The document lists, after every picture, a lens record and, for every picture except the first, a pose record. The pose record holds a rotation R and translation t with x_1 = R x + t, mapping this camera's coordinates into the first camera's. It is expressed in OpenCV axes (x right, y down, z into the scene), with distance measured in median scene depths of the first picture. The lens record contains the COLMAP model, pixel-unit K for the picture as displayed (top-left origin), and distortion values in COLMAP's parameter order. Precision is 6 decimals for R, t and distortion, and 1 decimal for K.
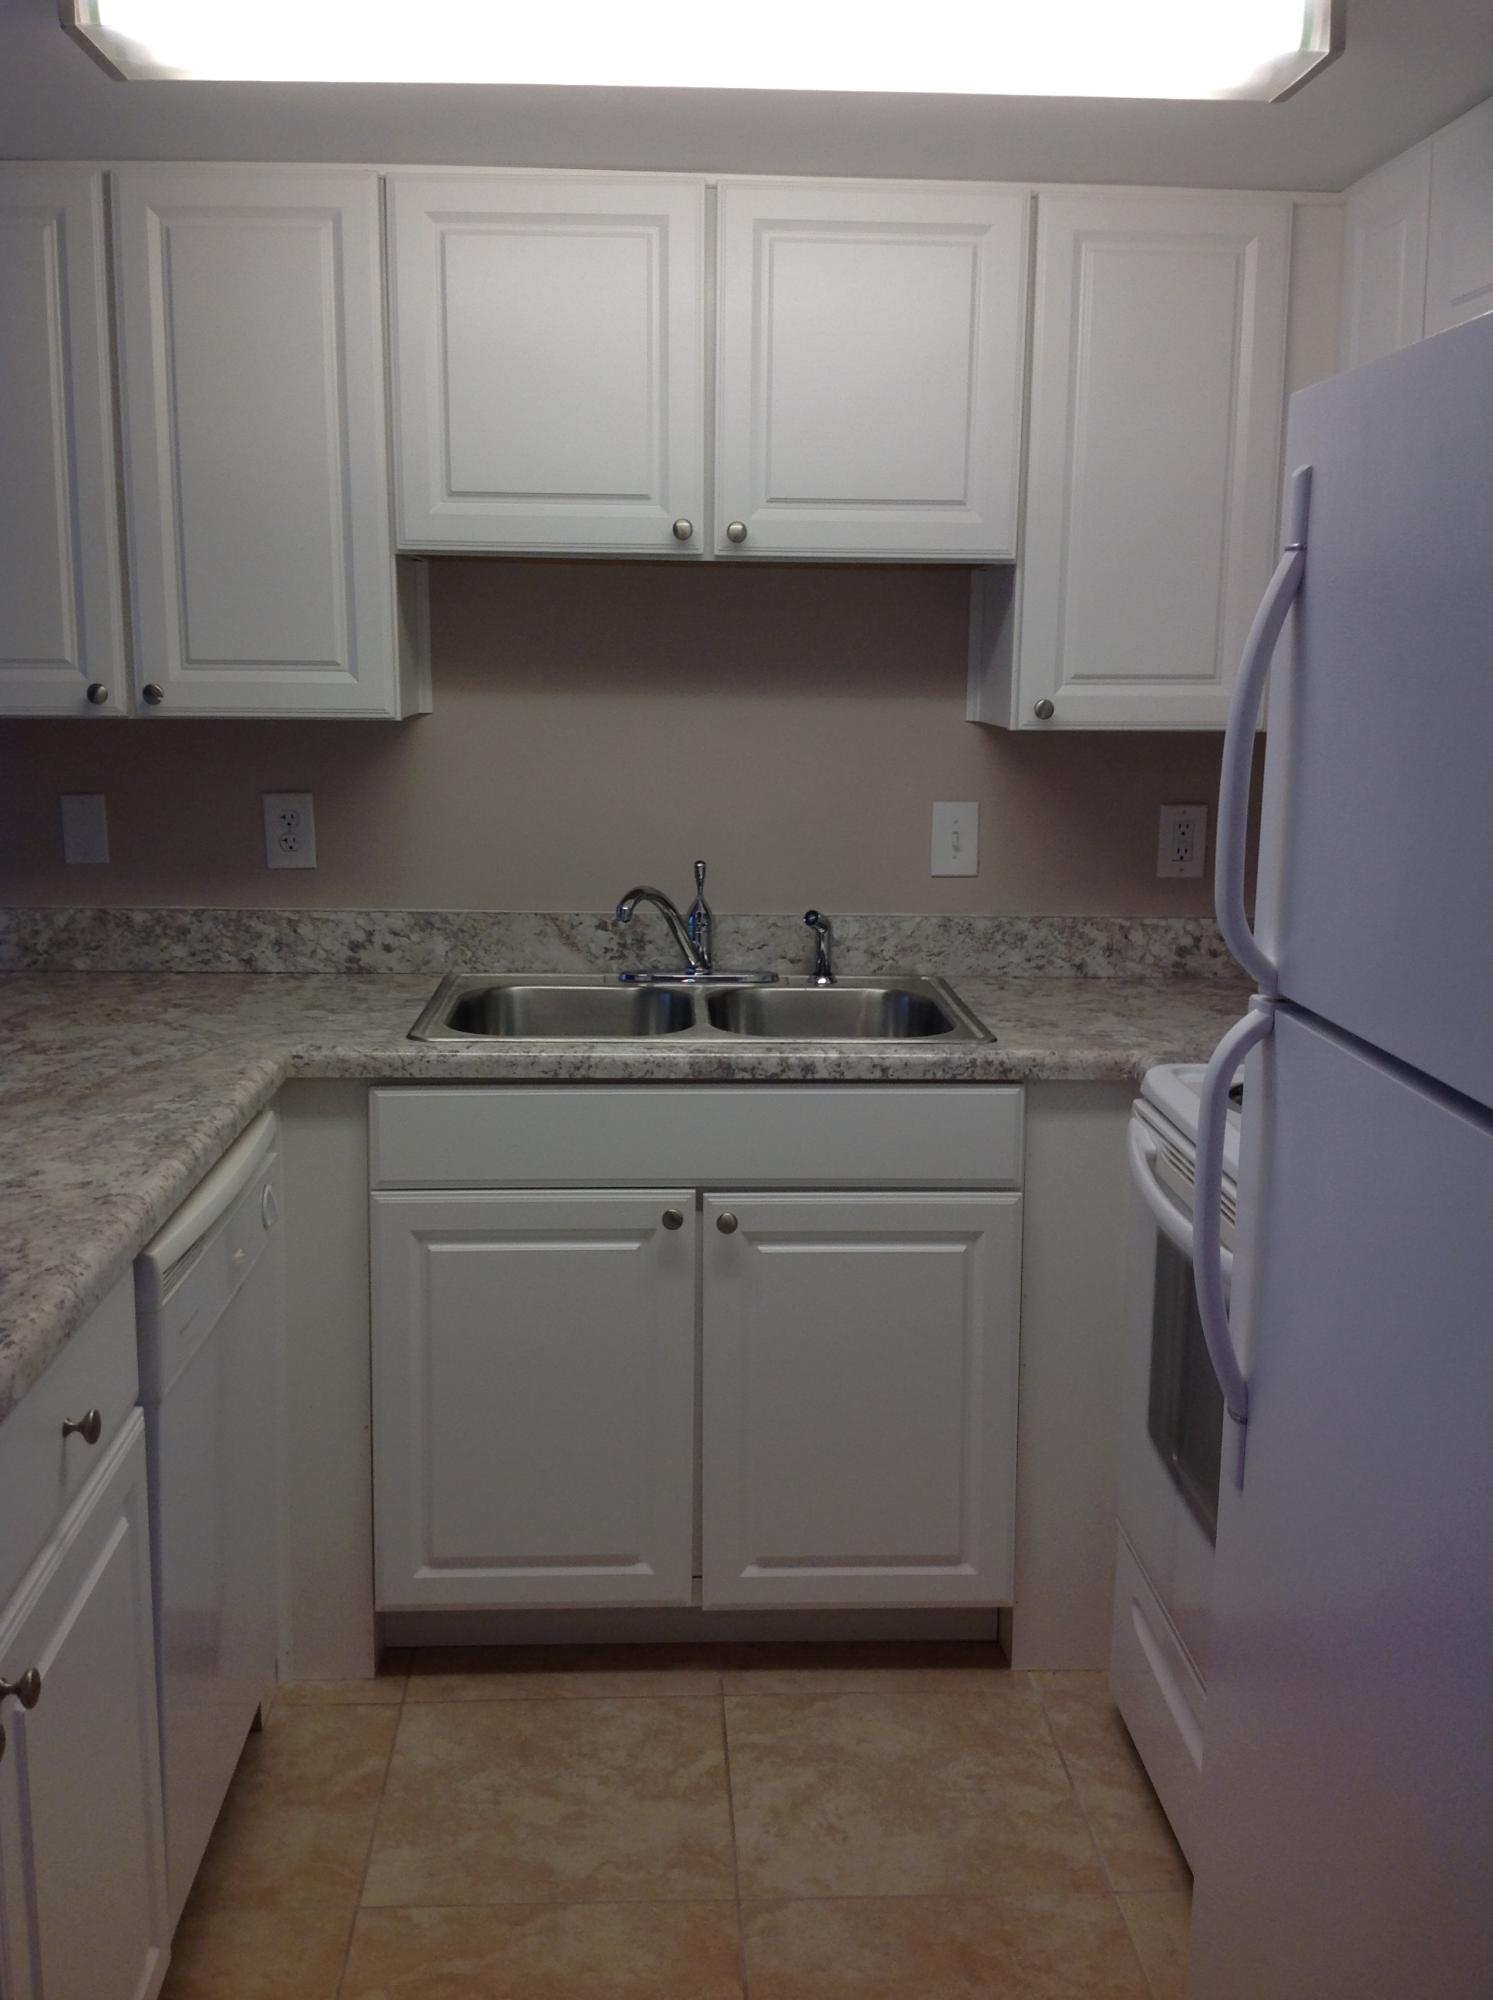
lens RADIAL K [[1740.7, 0, 750.8], [0, 1740.7, 955.9], [0, 0, 1]] dist [0.041478, -0.215218]
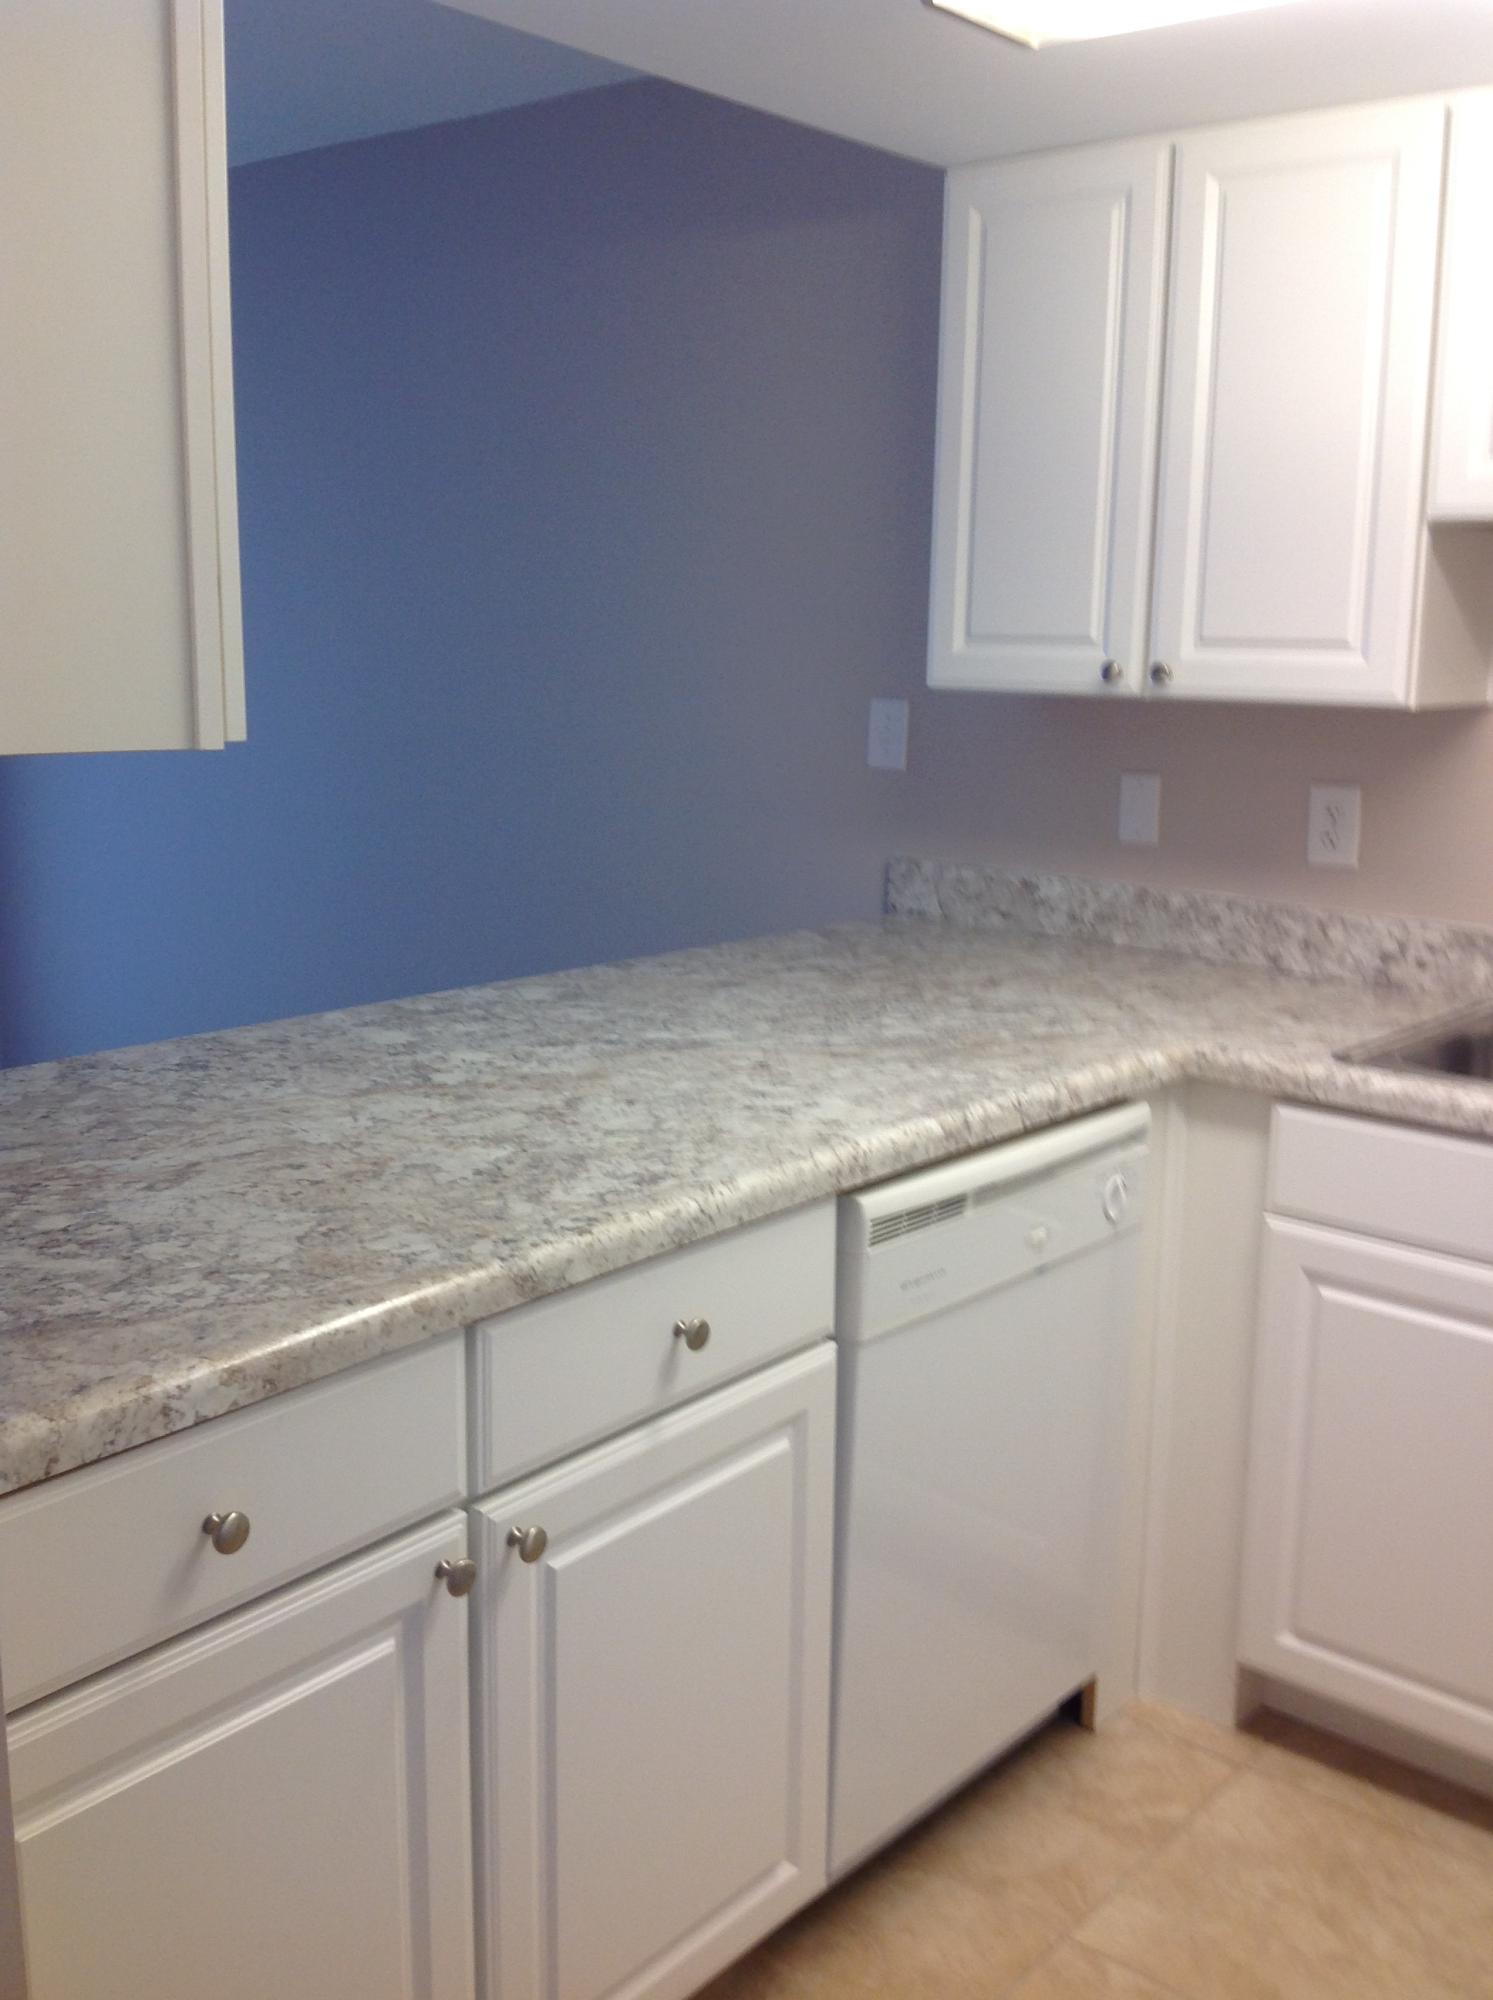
lens RADIAL K [[1740.7, 0, 750.8], [0, 1740.7, 955.9], [0, 0, 1]] dist [0.041478, -0.215218]
pose [[0.710572, 0.128795, -0.691737, 0.187358], [-0.130854, 0.990143, 0.049938, -0.009393], [0.691350, 0.055032, 0.720421, 0.125710]]
